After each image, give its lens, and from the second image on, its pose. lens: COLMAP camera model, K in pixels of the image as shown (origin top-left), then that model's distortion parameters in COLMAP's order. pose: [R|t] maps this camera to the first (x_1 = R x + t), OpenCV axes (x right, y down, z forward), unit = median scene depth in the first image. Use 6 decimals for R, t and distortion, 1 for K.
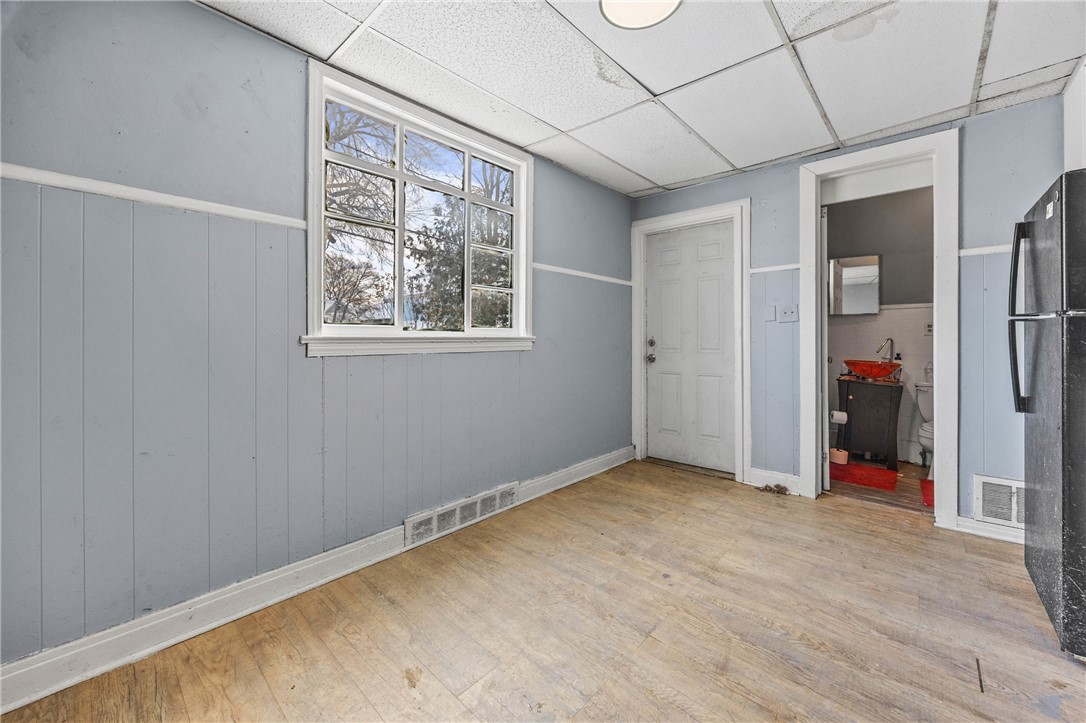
lens RADIAL K [[419.5, 0, 543.9], [0, 419.5, 336.5], [0, 0, 1]] dist [-0.001645, 0.000007]
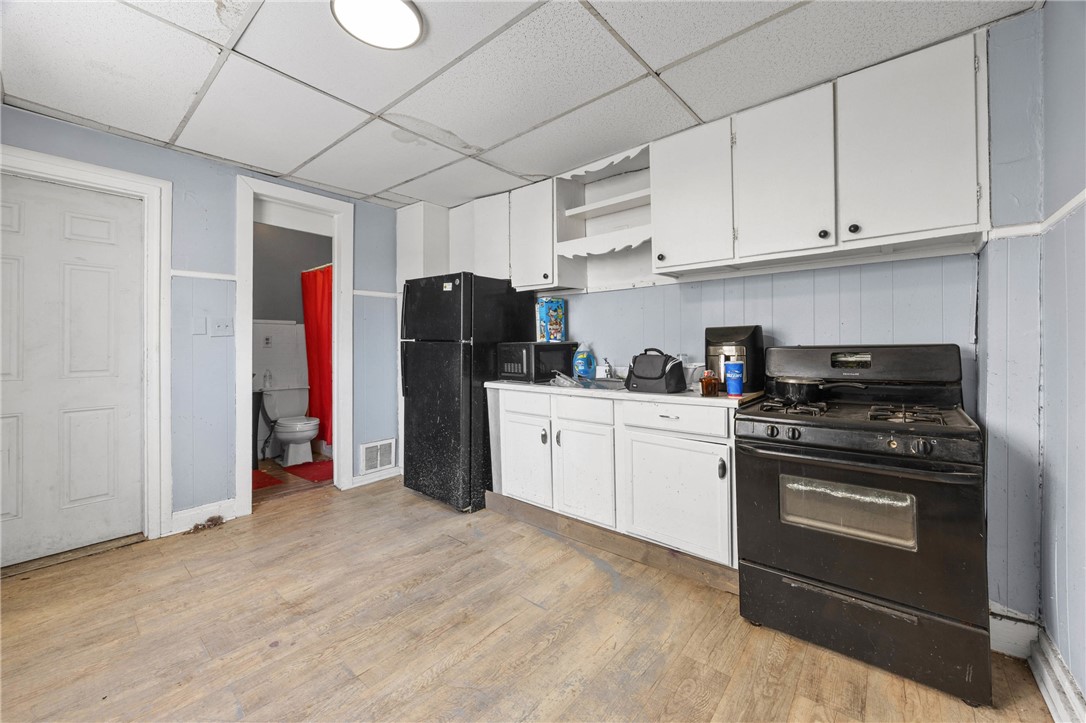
lens RADIAL K [[419.5, 0, 555.3], [0, 419.5, 336.8], [0, 0, 1]] dist [-0.001645, 0.000007]
pose [[-0.053767, 0.014884, 0.998443, -0.458264], [-0.008085, 0.999850, -0.015340, -0.030355], [-0.998521, -0.008897, -0.053639, 0.378370]]
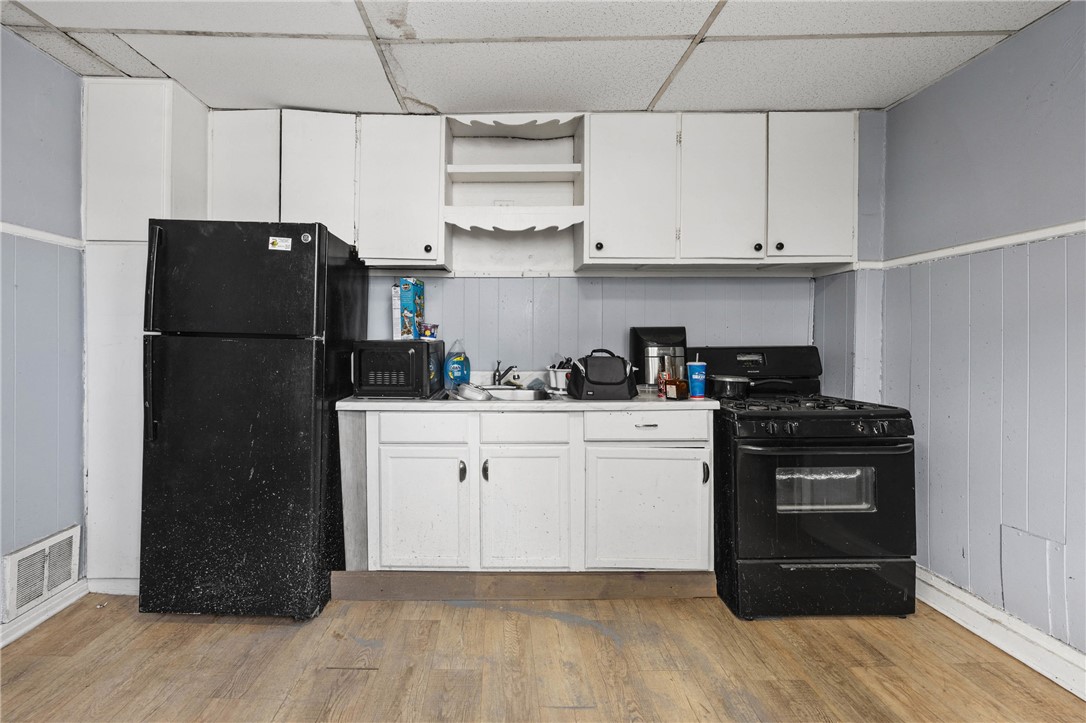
lens RADIAL K [[454.3, 0, 499.4], [0, 454.3, 336.9], [0, 0, 1]] dist [-0.004004, 0.000681]
pose [[-0.672384, 0.003129, 0.740196, -0.056195], [-0.015567, 0.999710, -0.018367, -0.025223], [-0.740039, -0.023873, -0.672140, 0.853998]]
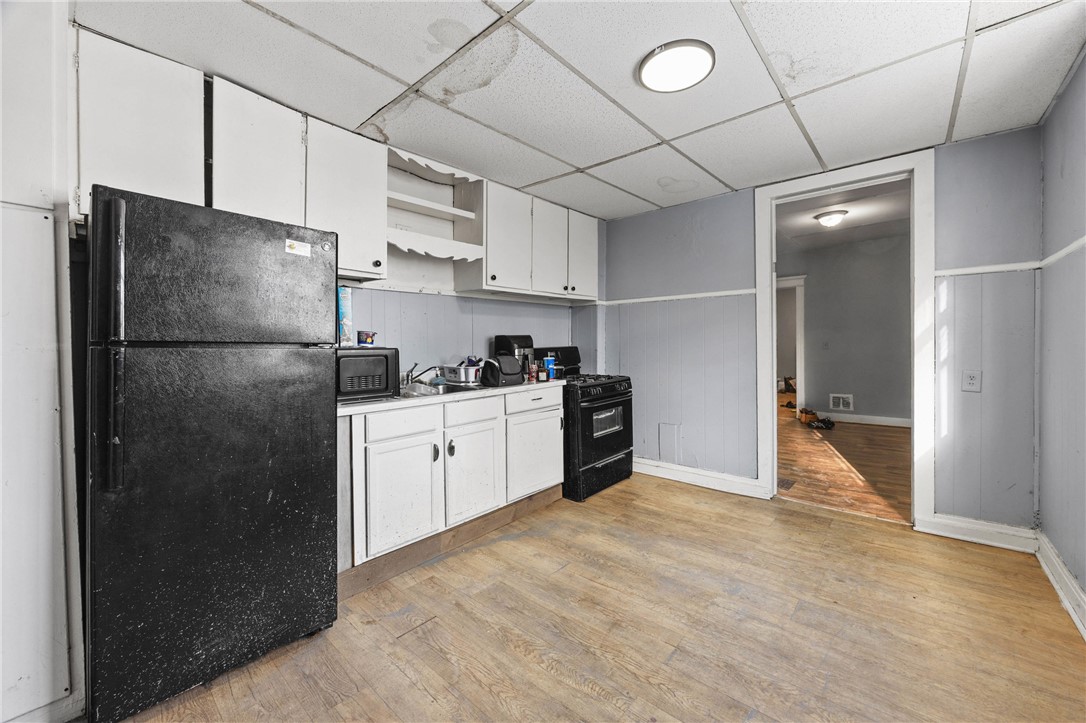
lens RADIAL K [[419.5, 0, 539.7], [0, 419.5, 344.4], [0, 0, 1]] dist [-0.001645, 0.000007]
pose [[-0.999943, 0.009876, -0.003969, 0.367411], [0.009921, 0.999884, -0.011542, -0.024270], [0.003854, -0.011581, -0.999926, 1.282312]]
